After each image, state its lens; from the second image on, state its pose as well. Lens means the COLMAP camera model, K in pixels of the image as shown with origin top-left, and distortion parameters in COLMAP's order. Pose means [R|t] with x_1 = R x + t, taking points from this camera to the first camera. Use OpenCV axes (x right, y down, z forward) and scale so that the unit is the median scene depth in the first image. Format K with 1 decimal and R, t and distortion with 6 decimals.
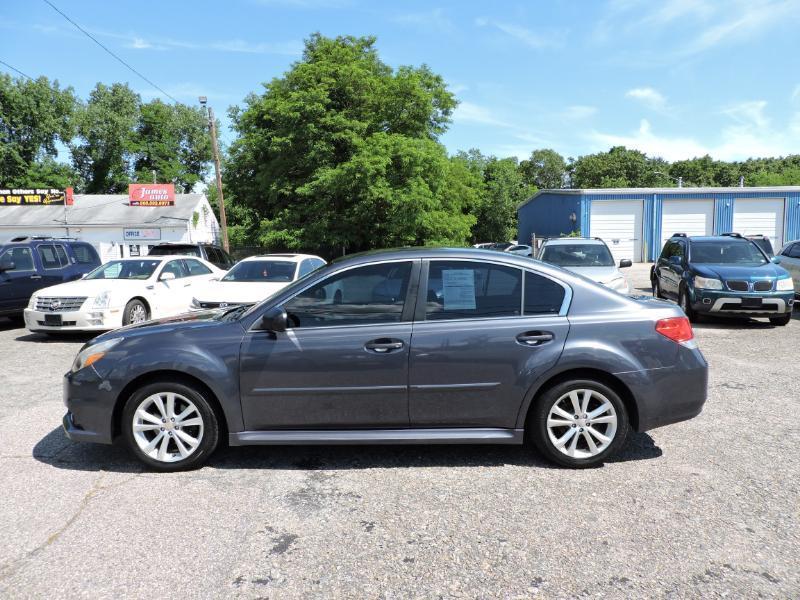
lens RADIAL K [[563.3, 0, 401.7], [0, 563.3, 307.0], [0, 0, 1]] dist [-0.017094, -0.003482]
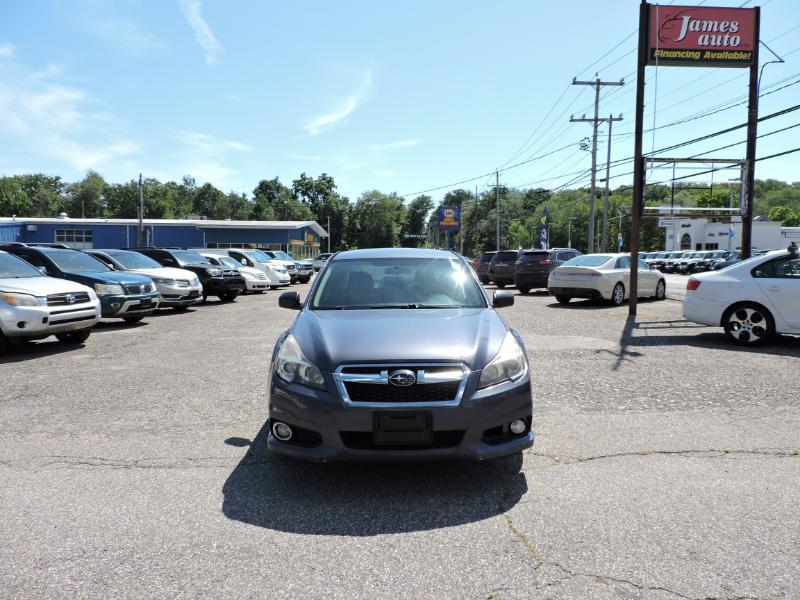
lens RADIAL K [[563.3, 0, 403.9], [0, 563.3, 293.4], [0, 0, 1]] dist [-0.017094, -0.003482]
pose [[-0.019275, -0.054361, 0.998335, -0.181763], [0.108651, 0.992493, 0.056141, -0.010974], [-0.993893, 0.109552, -0.013224, 0.144506]]
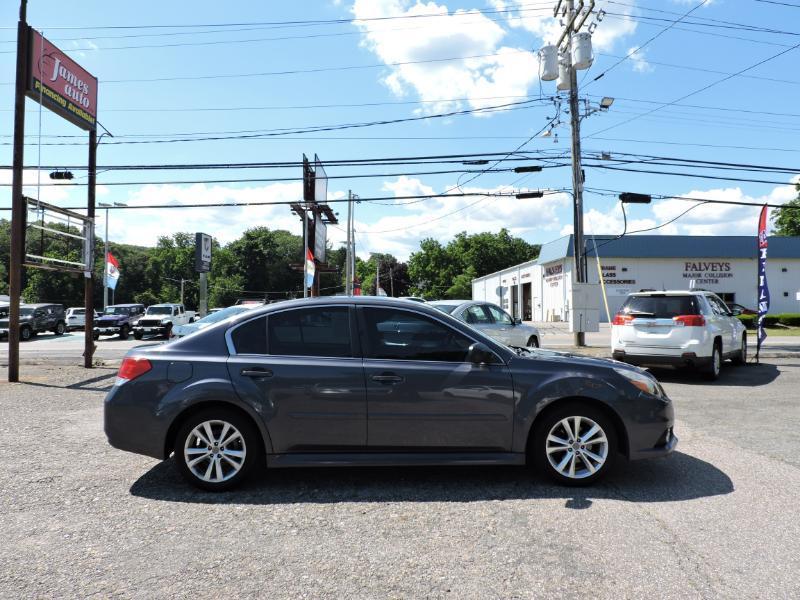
lens RADIAL K [[563.3, 0, 397.0], [0, 563.3, 302.8], [0, 0, 1]] dist [-0.017094, -0.003482]
pose [[-0.999698, 0.015230, 0.019296, -0.009588], [0.016862, 0.996022, 0.087501, -0.027654], [-0.017886, 0.087800, -0.995978, 0.307676]]
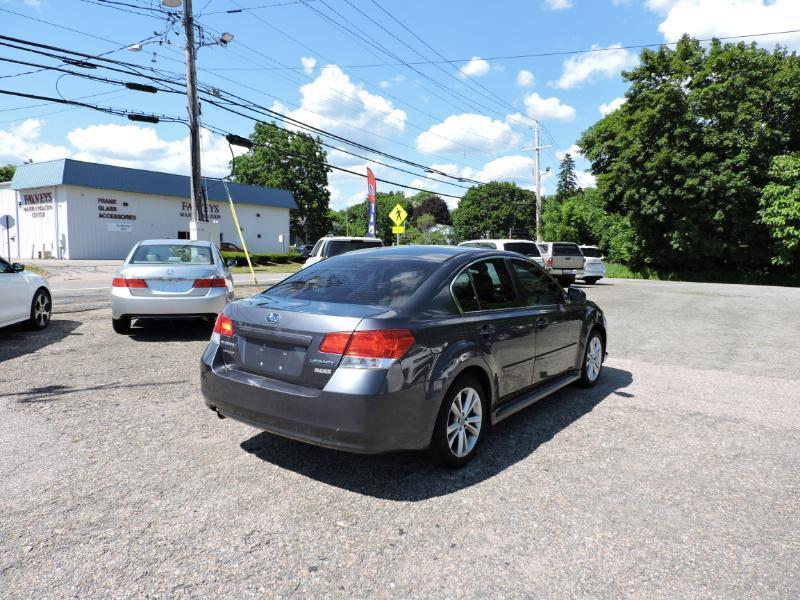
lens RADIAL K [[563.3, 0, 407.1], [0, 563.3, 299.9], [0, 0, 1]] dist [-0.017094, -0.003482]
pose [[-0.602087, 0.069431, -0.795406, 0.139518], [-0.093010, 0.983330, 0.156239, -0.024242], [0.792995, 0.168050, -0.585592, 0.232617]]
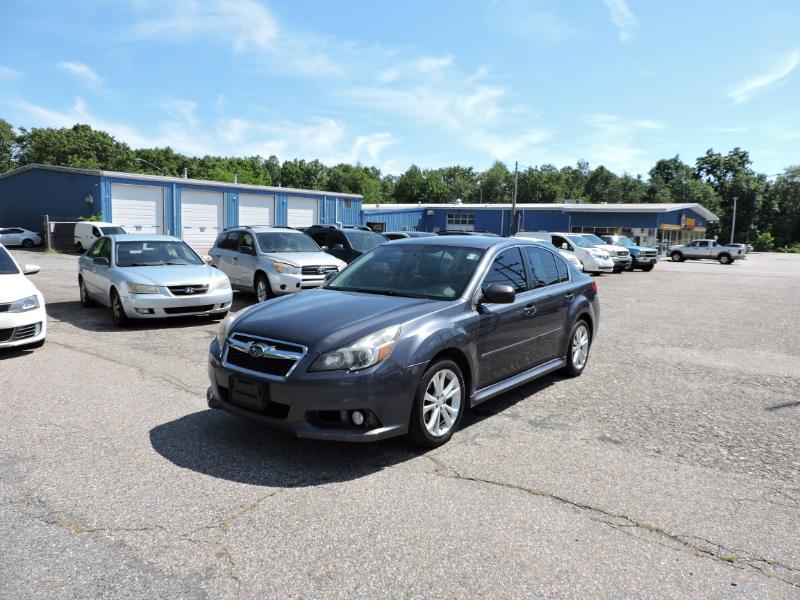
lens RADIAL K [[563.3, 0, 406.7], [0, 563.3, 303.8], [0, 0, 1]] dist [-0.017094, -0.003482]
pose [[0.606716, -0.071004, 0.791741, -0.152377], [0.057159, 0.997321, 0.045640, -0.002797], [-0.792861, 0.017564, 0.609150, 0.047608]]
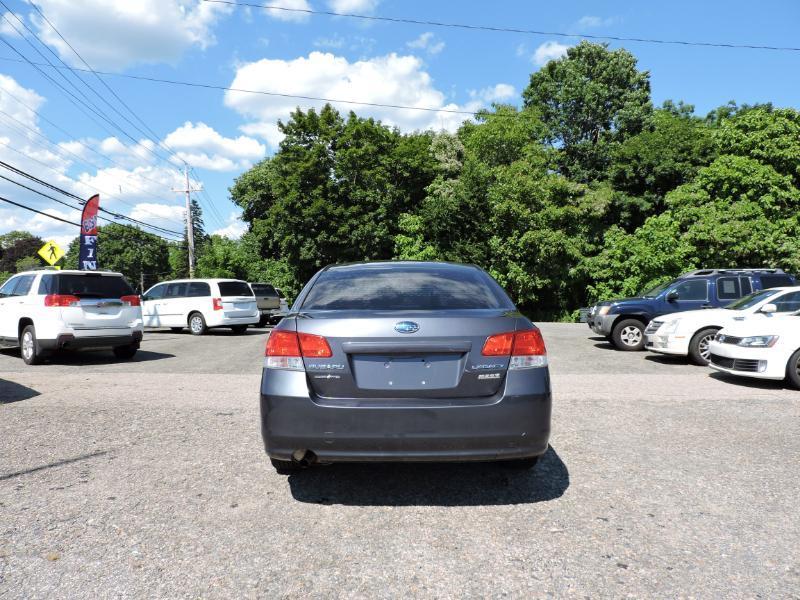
lens RADIAL K [[563.3, 0, 403.3], [0, 563.3, 301.6], [0, 0, 1]] dist [-0.017094, -0.003482]
pose [[0.001500, 0.012253, -0.999924, 0.163694], [-0.098118, 0.995102, 0.012046, -0.006048], [0.995174, 0.098093, 0.002695, 0.144759]]
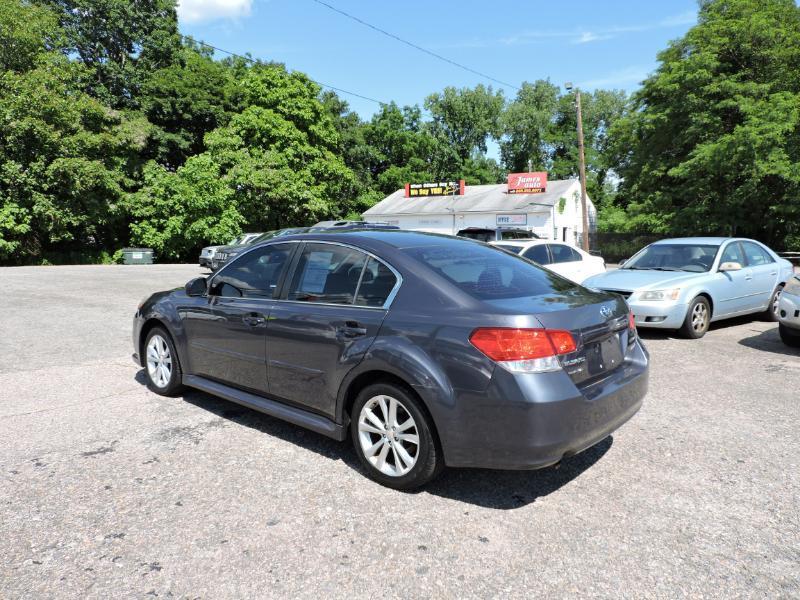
lens RADIAL K [[563.3, 0, 403.8], [0, 563.3, 300.2], [0, 0, 1]] dist [-0.017094, -0.003482]
pose [[0.746324, 0.087978, -0.659742, 0.106994], [-0.079320, 0.995918, 0.043078, -0.004606], [0.660839, 0.020180, 0.750256, 0.043581]]
